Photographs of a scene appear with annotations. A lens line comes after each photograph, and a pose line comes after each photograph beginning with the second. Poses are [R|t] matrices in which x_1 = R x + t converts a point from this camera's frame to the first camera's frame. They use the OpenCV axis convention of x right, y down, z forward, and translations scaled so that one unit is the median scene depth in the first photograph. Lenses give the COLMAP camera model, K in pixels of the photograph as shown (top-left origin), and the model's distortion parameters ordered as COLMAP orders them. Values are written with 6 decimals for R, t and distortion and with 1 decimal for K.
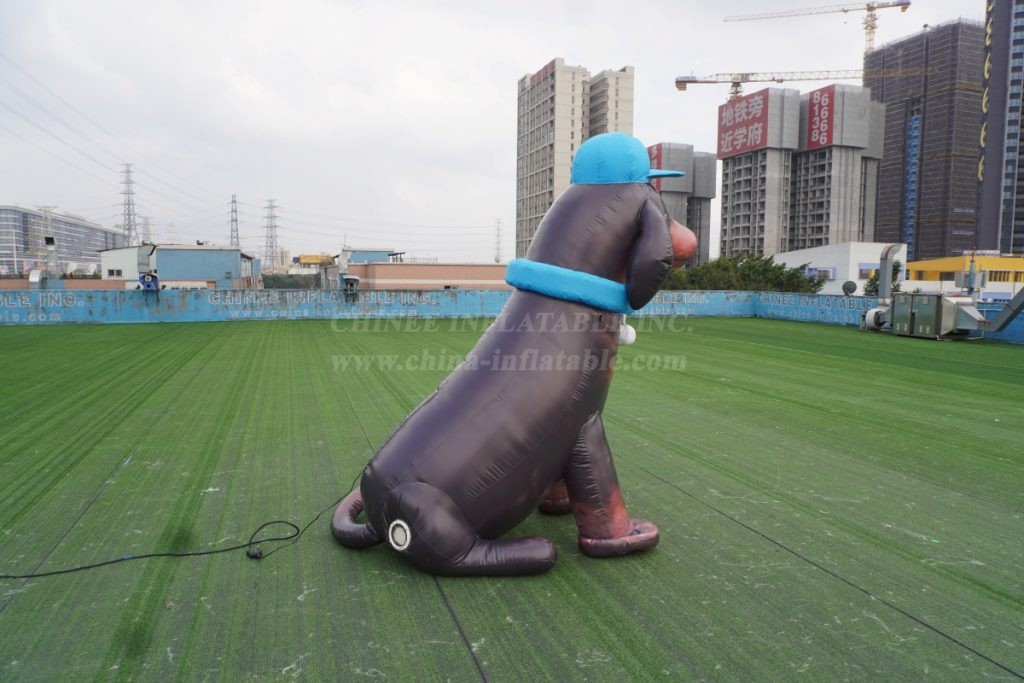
lens RADIAL K [[690.8, 0, 512.0], [0, 690.8, 341.5], [0, 0, 1]] dist [-0.066212, 0.038820]
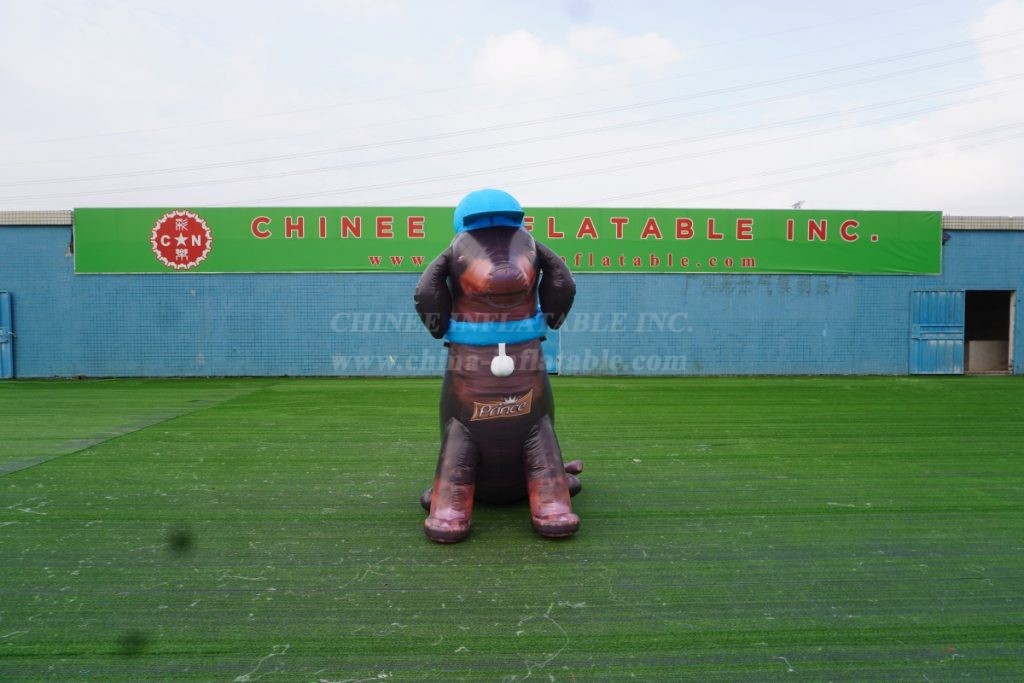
lens RADIAL K [[690.0, 0, 511.7], [0, 690.0, 335.0], [0, 0, 1]] dist [-0.050055, 0.040048]
pose [[-0.284406, 0.028627, -0.958277, 0.256893], [-0.096693, 0.993601, 0.058380, -0.026612], [0.953815, 0.109262, -0.279818, 0.281720]]
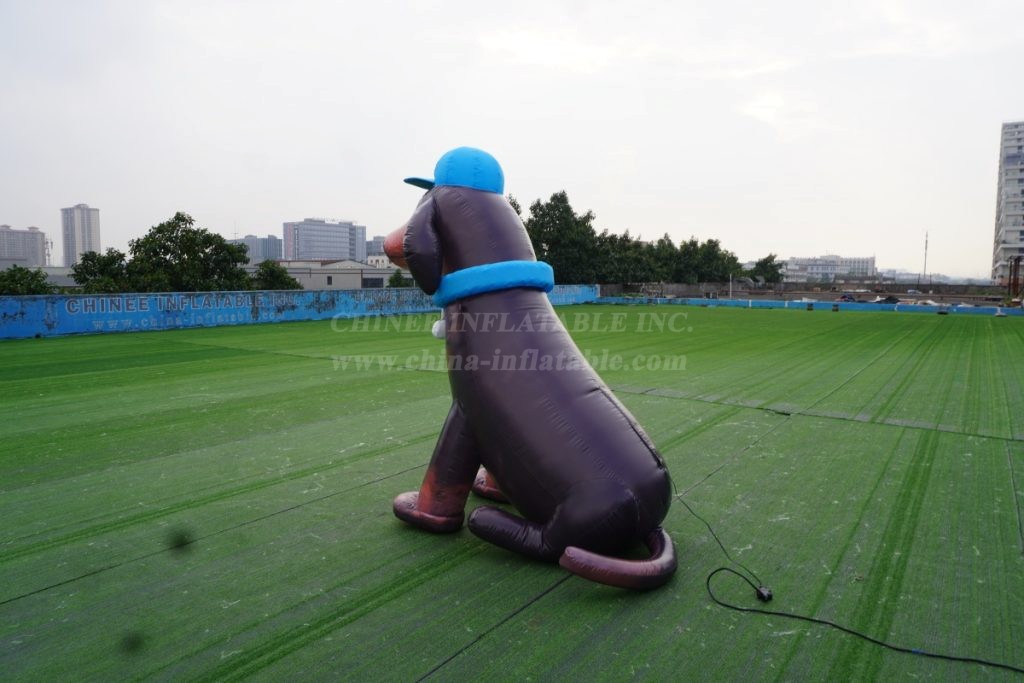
lens RADIAL K [[690.0, 0, 511.7], [0, 690.0, 335.0], [0, 0, 1]] dist [-0.050055, 0.040048]
pose [[-0.602019, -0.087347, 0.793690, -0.164847], [0.066464, 0.985068, 0.158822, -0.035766], [-0.795711, 0.148366, -0.587224, 0.333851]]
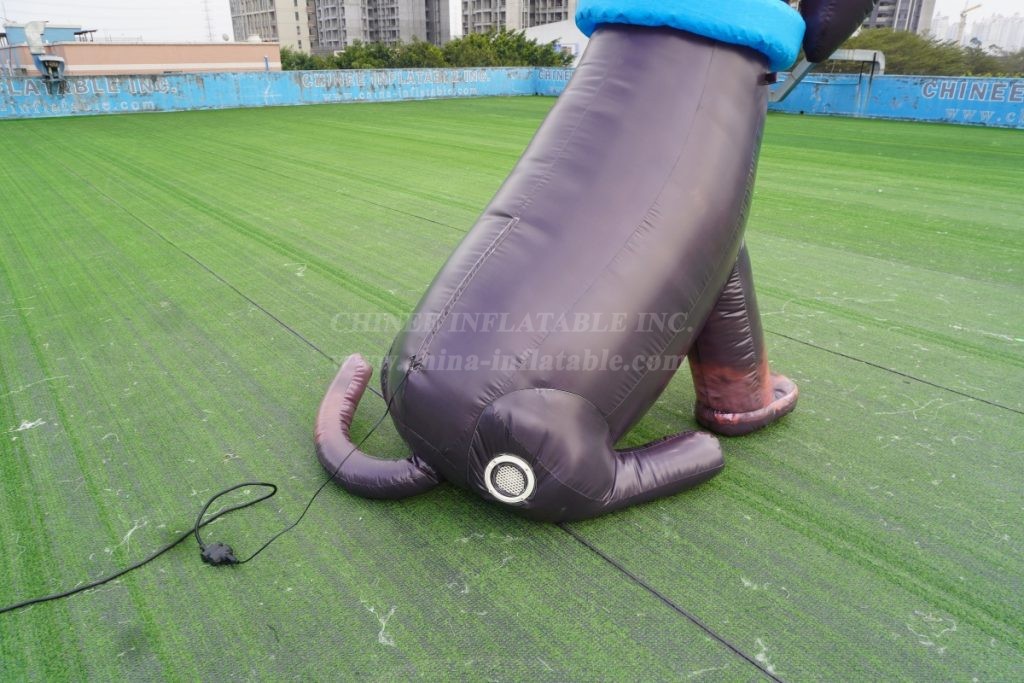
lens RADIAL K [[690.0, 0, 511.7], [0, 690.0, 335.0], [0, 0, 1]] dist [-0.050055, 0.040048]
pose [[0.933147, -0.146726, 0.328188, -0.060068], [0.046332, 0.954389, 0.294949, -0.001033], [-0.356496, -0.260025, 0.897384, 0.091189]]
